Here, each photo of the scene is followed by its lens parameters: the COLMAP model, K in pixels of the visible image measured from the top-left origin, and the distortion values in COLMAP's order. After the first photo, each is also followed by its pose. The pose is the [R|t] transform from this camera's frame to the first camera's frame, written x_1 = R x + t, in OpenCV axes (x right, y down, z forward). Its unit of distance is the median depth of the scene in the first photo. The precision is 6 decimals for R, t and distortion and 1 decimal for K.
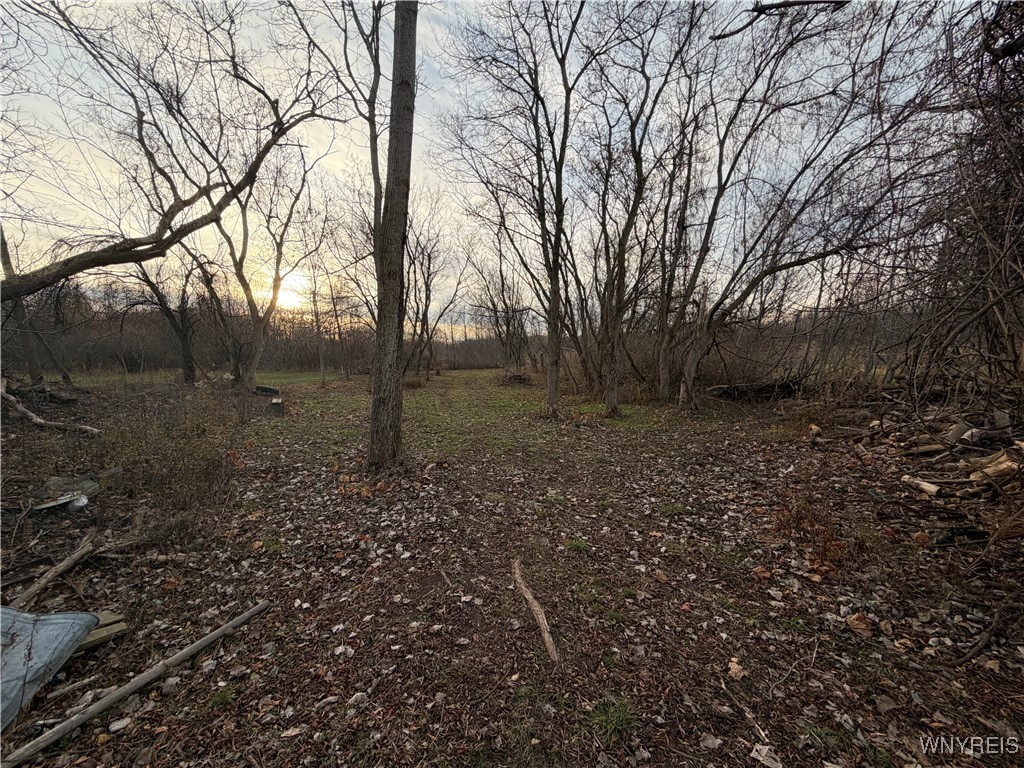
lens RADIAL K [[408.0, 0, 509.9], [0, 408.0, 385.7], [0, 0, 1]] dist [0.000730, -0.000283]
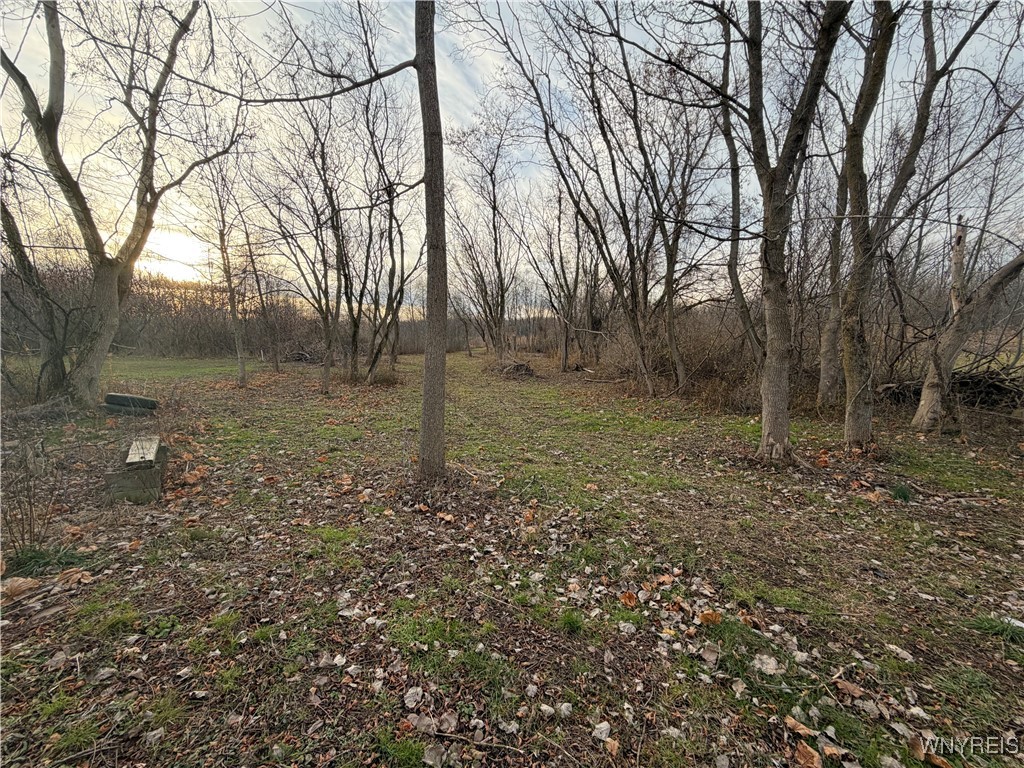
lens RADIAL K [[408.0, 0, 509.9], [0, 408.0, 385.7], [0, 0, 1]] dist [0.000730, -0.000283]
pose [[0.984364, -0.014742, 0.175530, -0.213719], [0.007330, 0.999057, 0.042801, -0.028989], [-0.175995, -0.040845, 0.983543, 0.401843]]
